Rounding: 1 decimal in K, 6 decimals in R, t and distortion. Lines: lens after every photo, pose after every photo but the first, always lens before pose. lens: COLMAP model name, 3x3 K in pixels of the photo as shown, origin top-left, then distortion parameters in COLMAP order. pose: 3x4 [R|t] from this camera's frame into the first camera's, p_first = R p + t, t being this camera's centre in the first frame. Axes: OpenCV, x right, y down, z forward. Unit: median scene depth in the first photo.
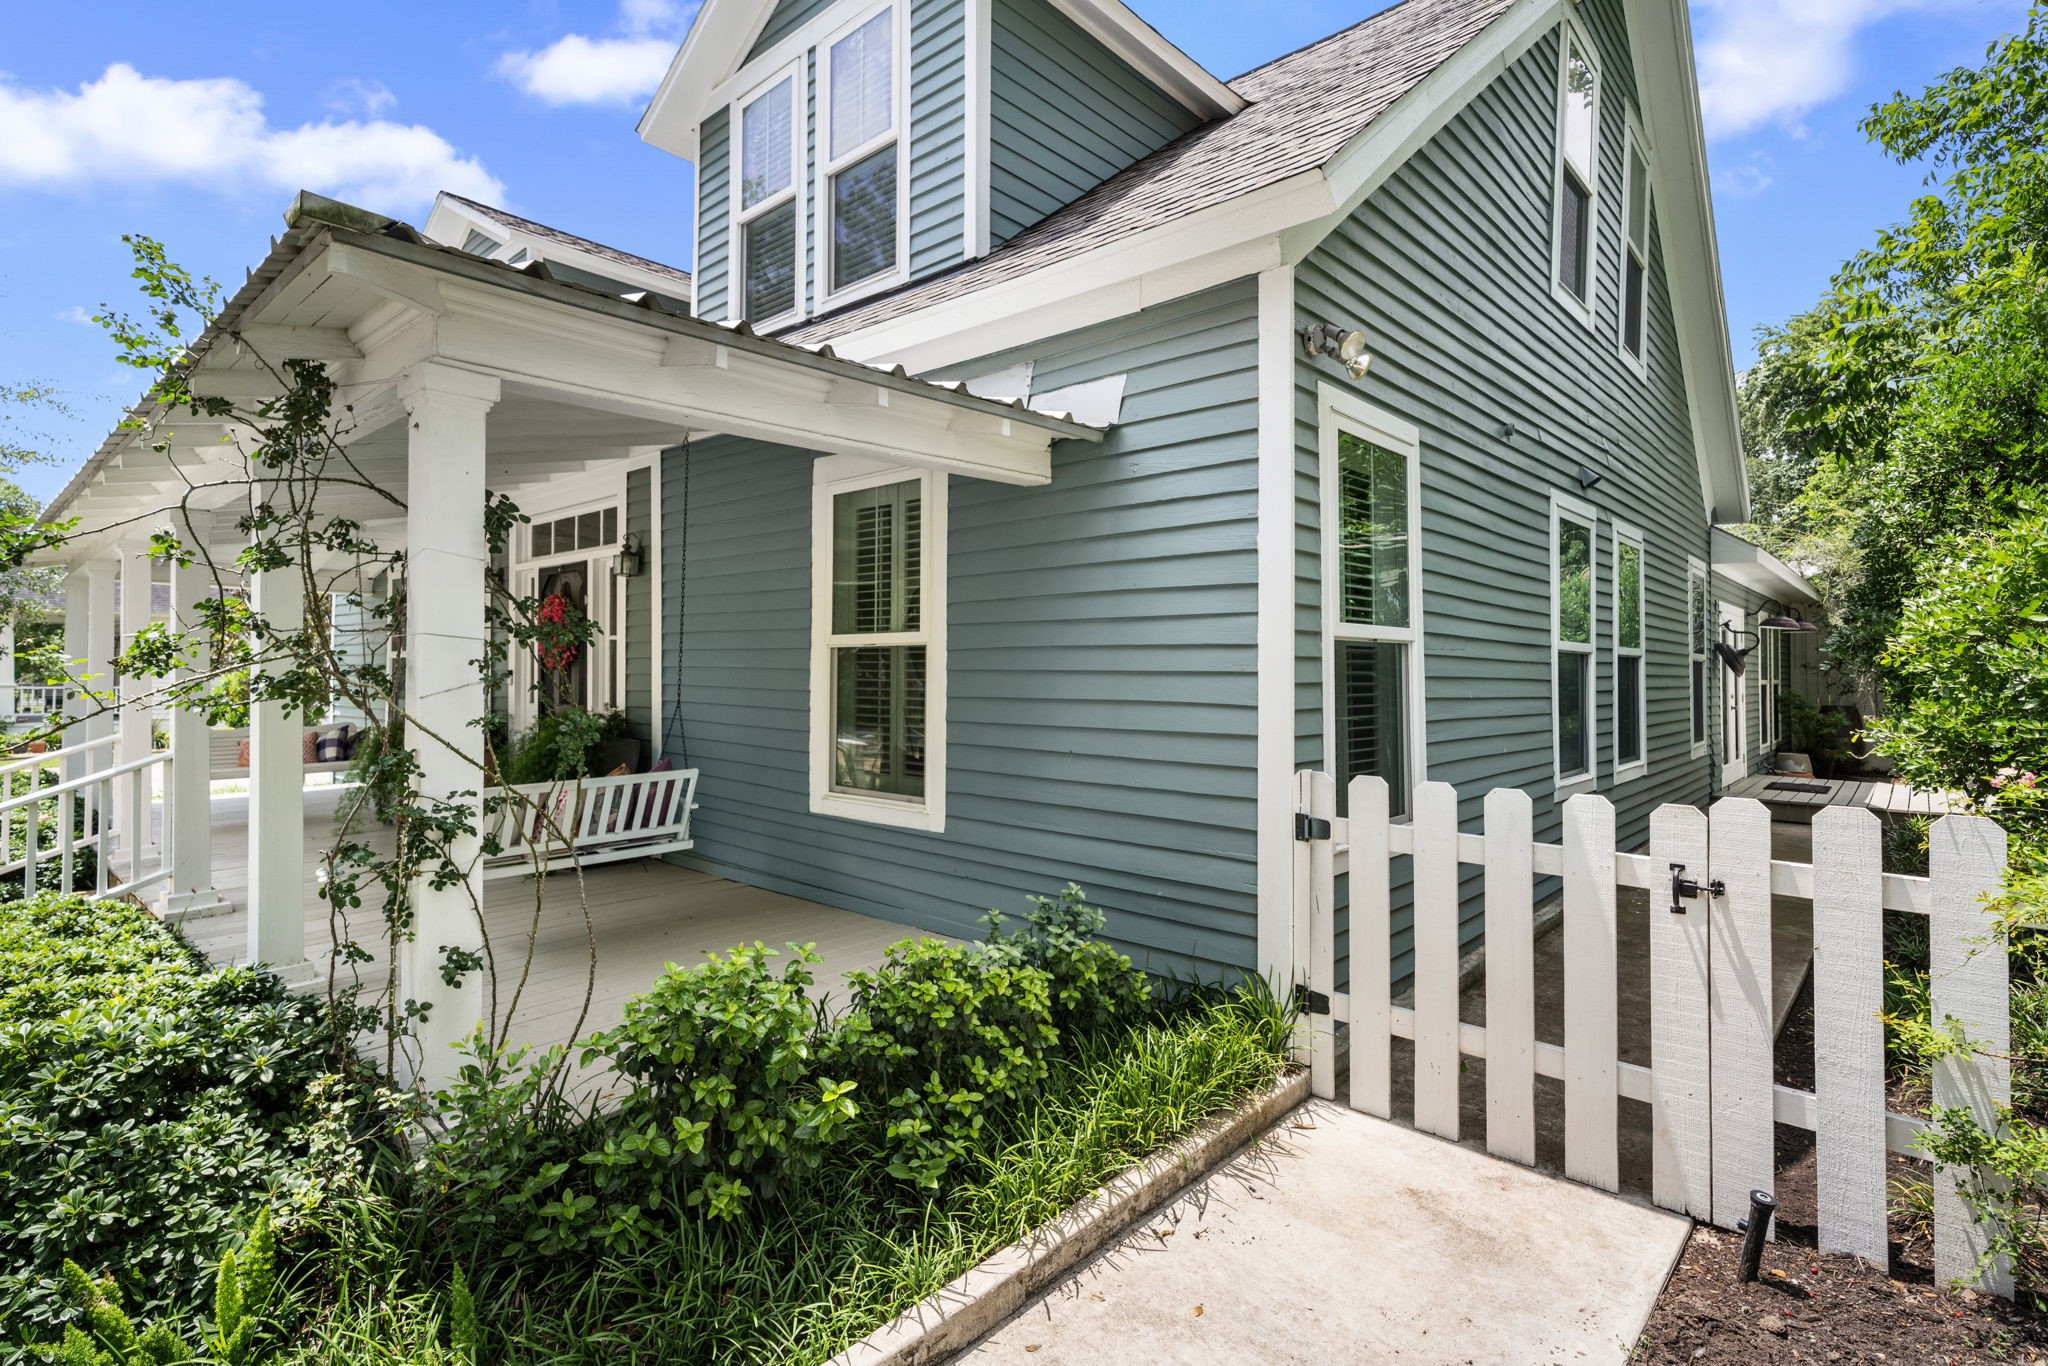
lens RADIAL K [[998.3, 0, 1020.6], [0, 998.3, 672.1], [0, 0, 1]] dist [0.001119, 0.001252]
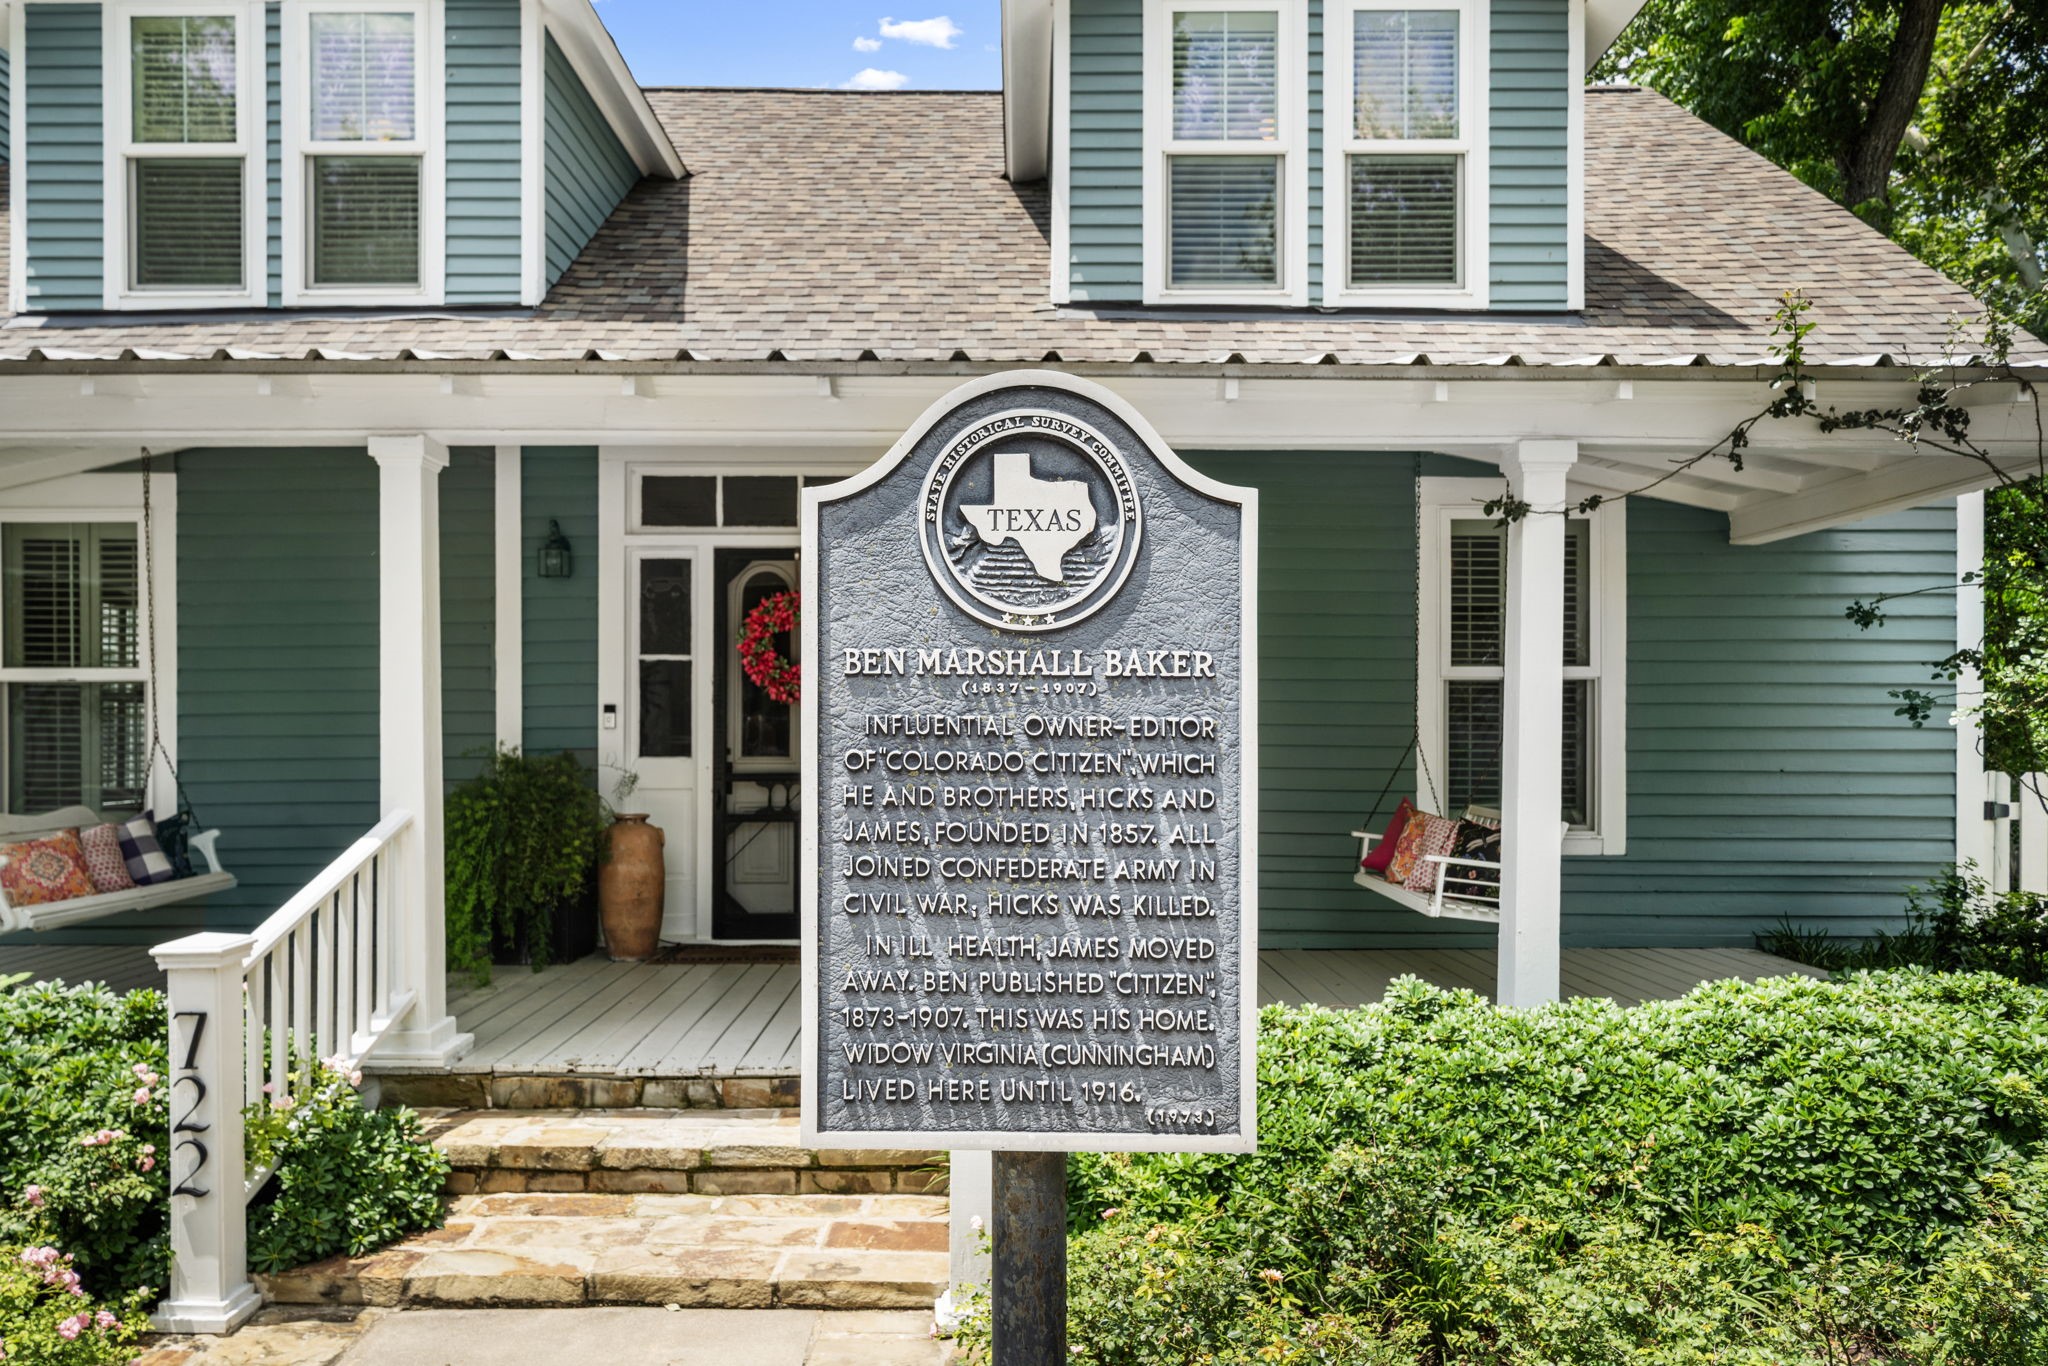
lens RADIAL K [[636.0, 0, 1016.2], [0, 636.0, 718.4], [0, 0, 1]] dist [-0.011126, -0.000041]
pose [[0.736848, -0.031772, 0.675311, -0.840808], [-0.002545, 0.998758, 0.049766, -0.014224], [-0.676053, -0.038388, 0.735852, 0.789318]]
